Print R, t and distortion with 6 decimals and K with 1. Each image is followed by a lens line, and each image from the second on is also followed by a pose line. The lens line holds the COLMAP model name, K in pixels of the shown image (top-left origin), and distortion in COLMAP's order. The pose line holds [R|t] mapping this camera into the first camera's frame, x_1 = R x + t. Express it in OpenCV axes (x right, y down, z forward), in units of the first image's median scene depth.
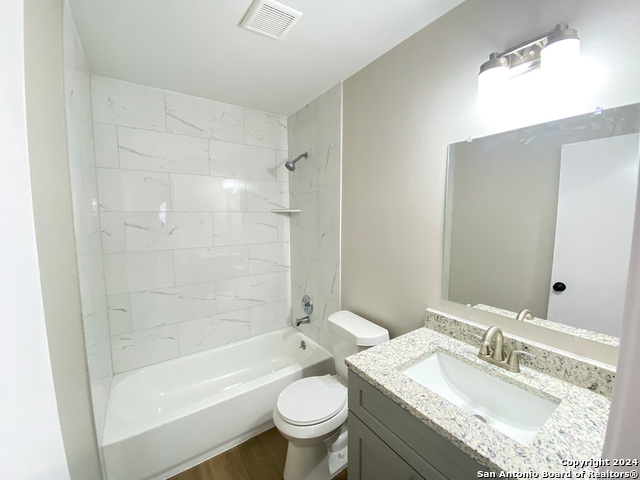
lens RADIAL K [[259.8, 0, 319.2], [0, 259.8, 239.6], [0, 0, 1]] dist [0.035014, -0.026978]
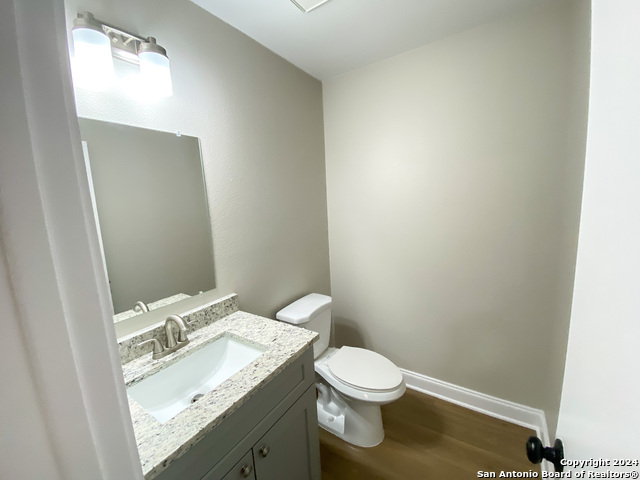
lens RADIAL K [[259.8, 0, 319.2], [0, 259.8, 239.6], [0, 0, 1]] dist [0.035014, -0.026978]
pose [[-0.370153, -0.106295, 0.922870, -0.502678], [0.156376, 0.972127, 0.174689, -0.059504], [-0.915715, 0.208977, -0.343213, 0.766915]]
